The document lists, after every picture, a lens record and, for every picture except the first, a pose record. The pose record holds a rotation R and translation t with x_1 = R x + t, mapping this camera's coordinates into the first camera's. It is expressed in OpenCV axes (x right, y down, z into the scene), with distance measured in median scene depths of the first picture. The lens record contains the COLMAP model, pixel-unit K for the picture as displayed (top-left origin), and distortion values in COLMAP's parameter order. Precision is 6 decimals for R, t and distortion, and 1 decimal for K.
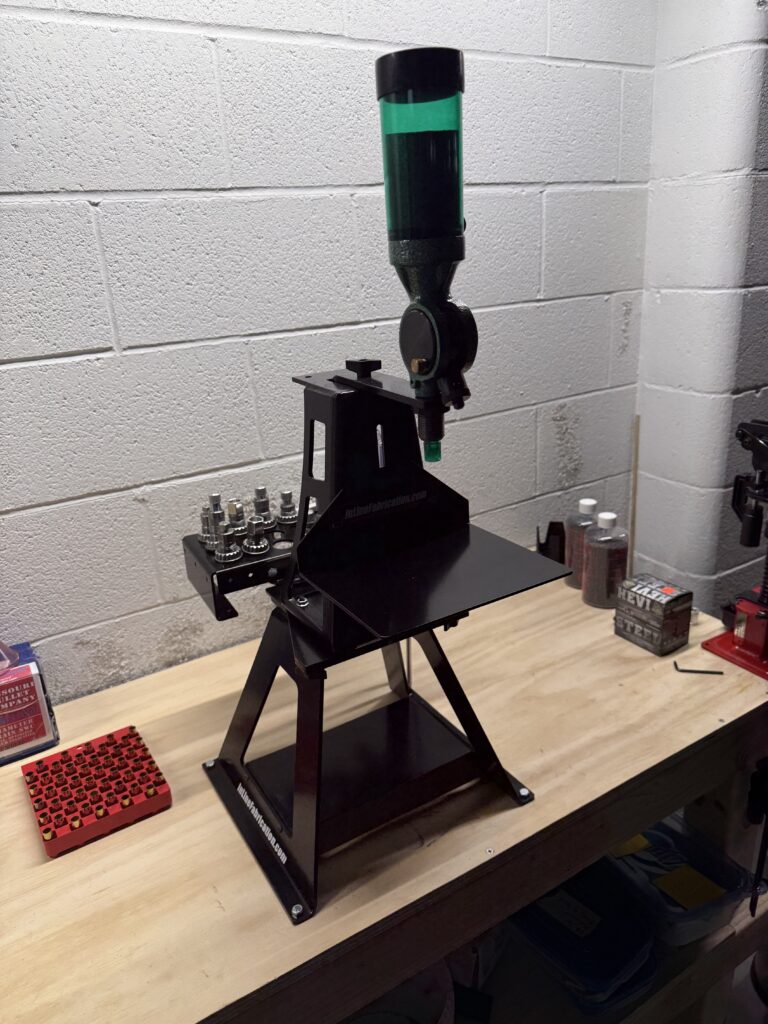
lens RADIAL K [[749.0, 0, 385.3], [0, 749.0, 503.7], [0, 0, 1]] dist [0.002947, -0.020556]
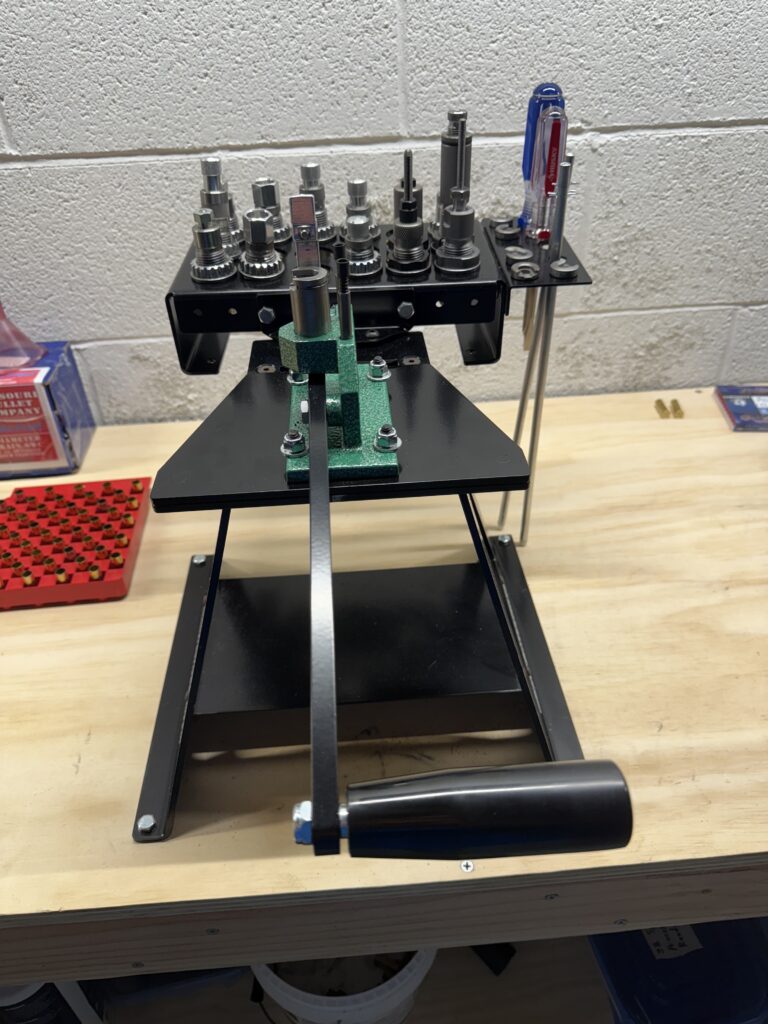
lens RADIAL K [[749.0, 0, 383.6], [0, 749.0, 510.3], [0, 0, 1]] dist [0.002947, -0.020556]
pose [[0.884162, 0.304257, -0.354520, 0.153645], [-0.169777, 0.916228, 0.362908, 0.003163], [0.435239, -0.260680, 0.861750, 0.400151]]
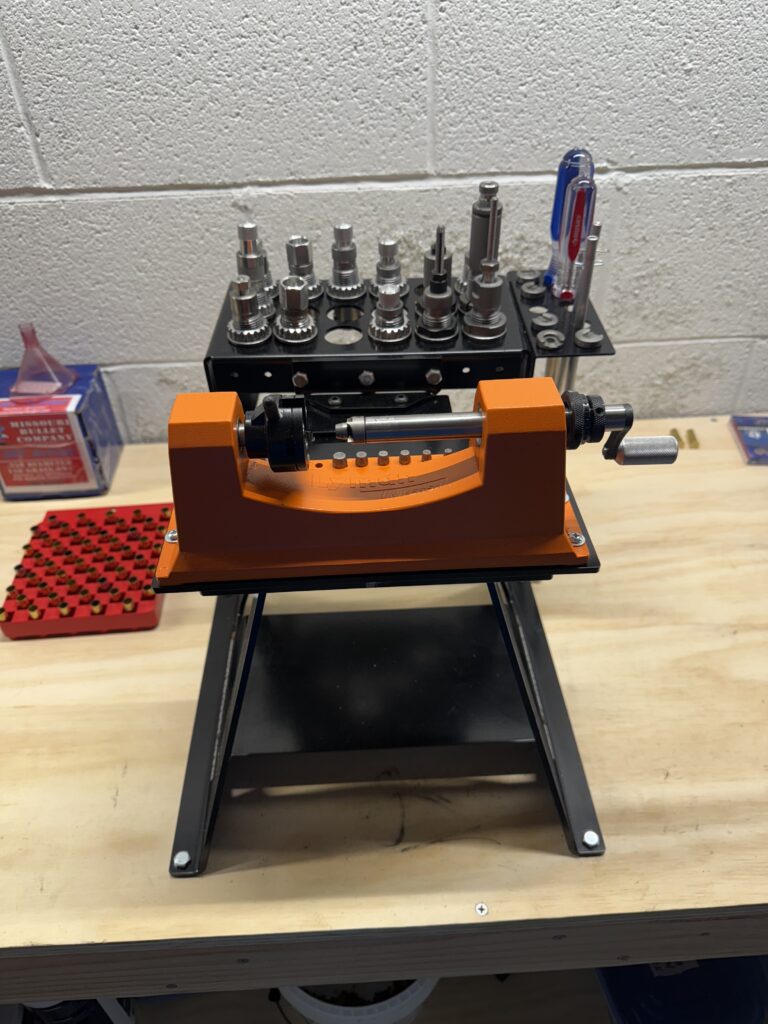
lens RADIAL K [[749.0, 0, 380.4], [0, 749.0, 507.7], [0, 0, 1]] dist [0.002947, -0.020556]
pose [[0.873206, 0.335121, -0.353844, 0.130816], [-0.182552, 0.898109, 0.400093, -0.057583], [0.451870, -0.284769, 0.845411, 0.391806]]
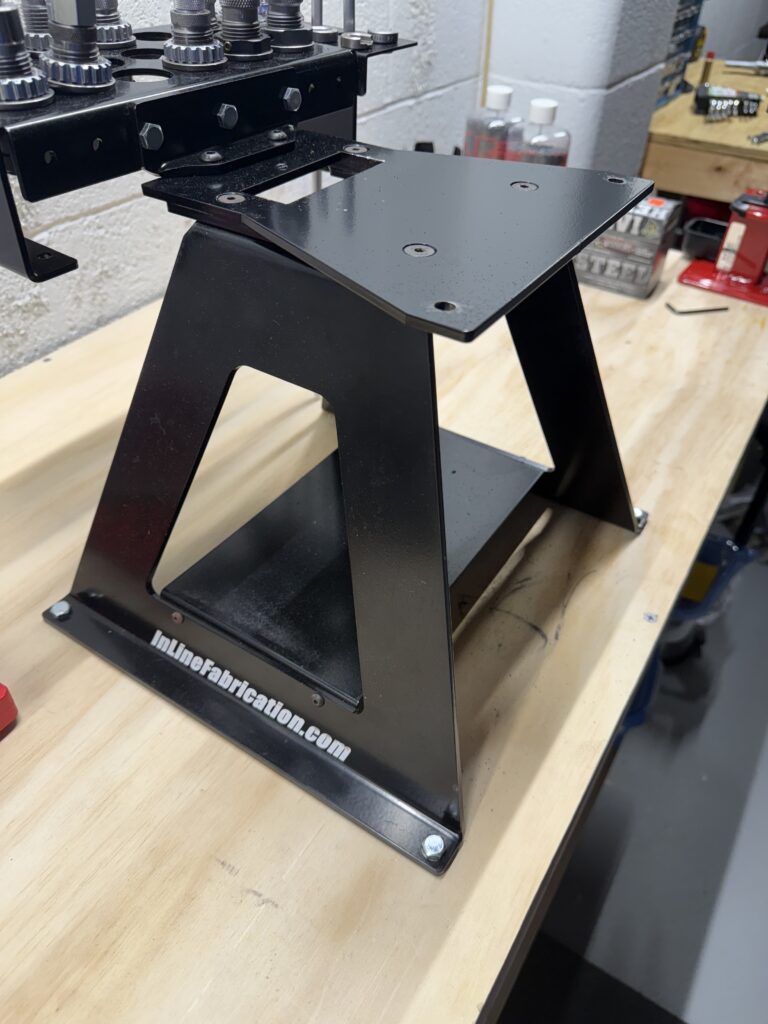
lens RADIAL K [[749.0, 0, 399.6], [0, 749.0, 508.4], [0, 0, 1]] dist [0.002947, -0.020556]
pose [[0.891942, -0.225424, 0.391947, -0.188104], [0.071829, 0.926490, 0.369400, 0.111984], [-0.446407, -0.301331, 0.842568, 0.457628]]
